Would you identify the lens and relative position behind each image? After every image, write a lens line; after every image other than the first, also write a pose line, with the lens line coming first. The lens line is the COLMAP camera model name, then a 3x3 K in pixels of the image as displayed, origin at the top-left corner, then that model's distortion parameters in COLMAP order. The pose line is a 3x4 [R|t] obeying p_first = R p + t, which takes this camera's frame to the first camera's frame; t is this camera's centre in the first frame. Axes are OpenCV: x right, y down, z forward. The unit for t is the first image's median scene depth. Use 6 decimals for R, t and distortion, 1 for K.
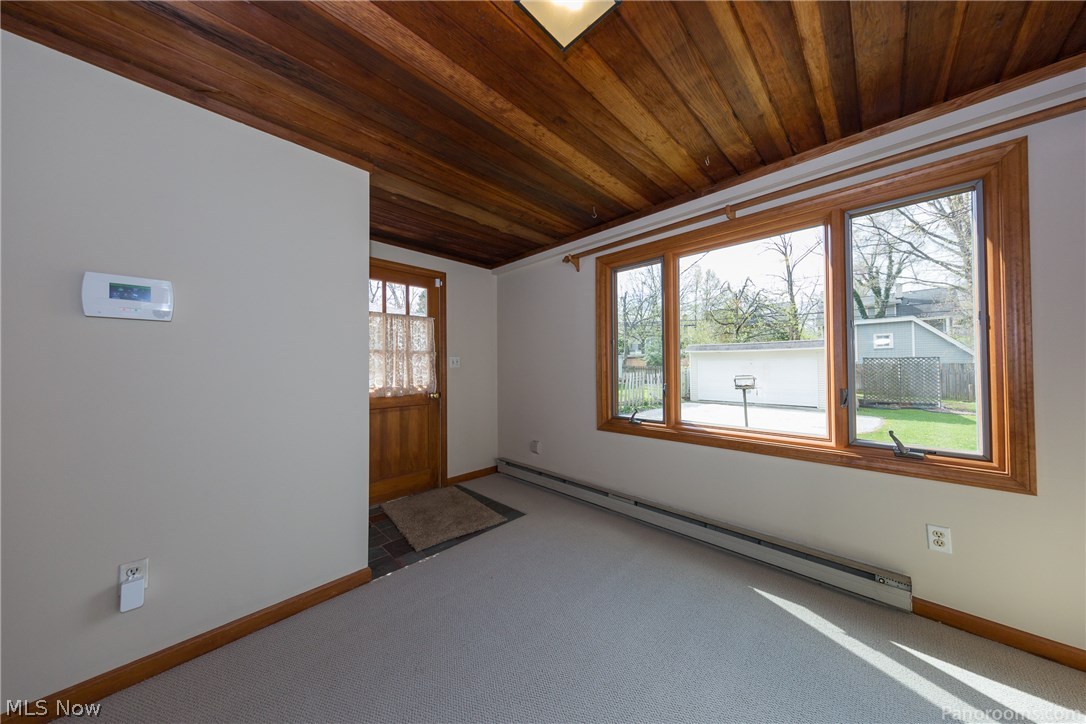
lens RADIAL K [[340.7, 0, 547.7], [0, 340.7, 362.3], [0, 0, 1]] dist [-0.000393, 0.000010]
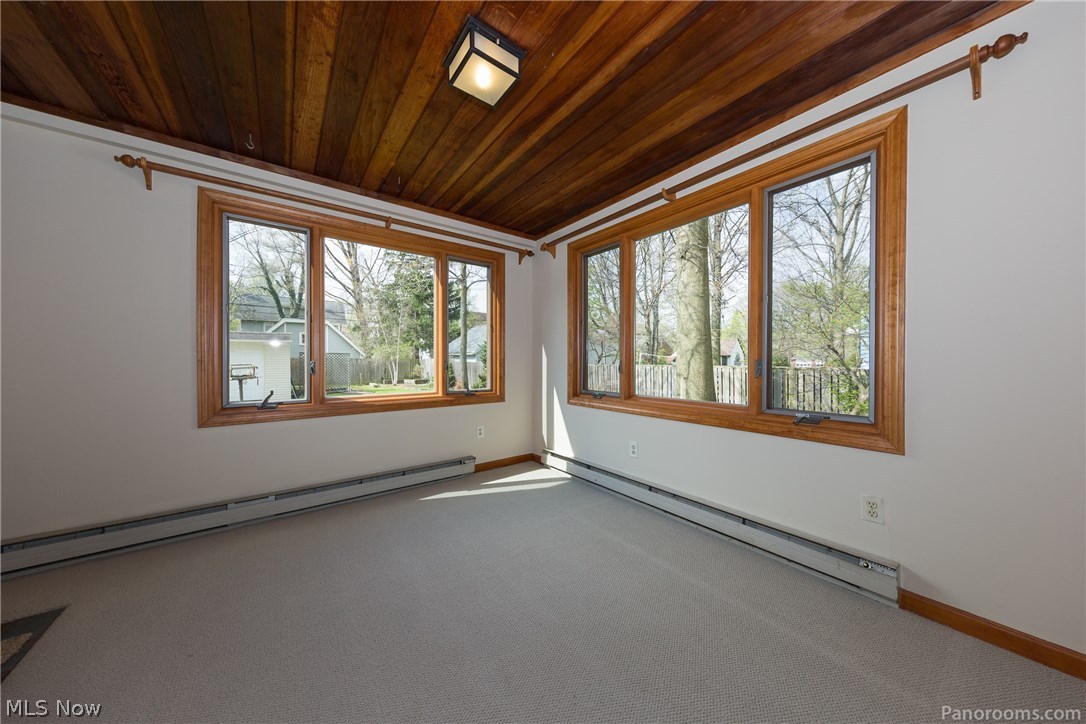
lens RADIAL K [[340.7, 0, 547.7], [0, 340.7, 362.3], [0, 0, 1]] dist [-0.000393, 0.000010]
pose [[0.139335, 0.001510, 0.990244, -0.694953], [-0.014105, 0.999900, 0.000459, 0.074991], [-0.990145, -0.014031, 0.139342, 0.260380]]
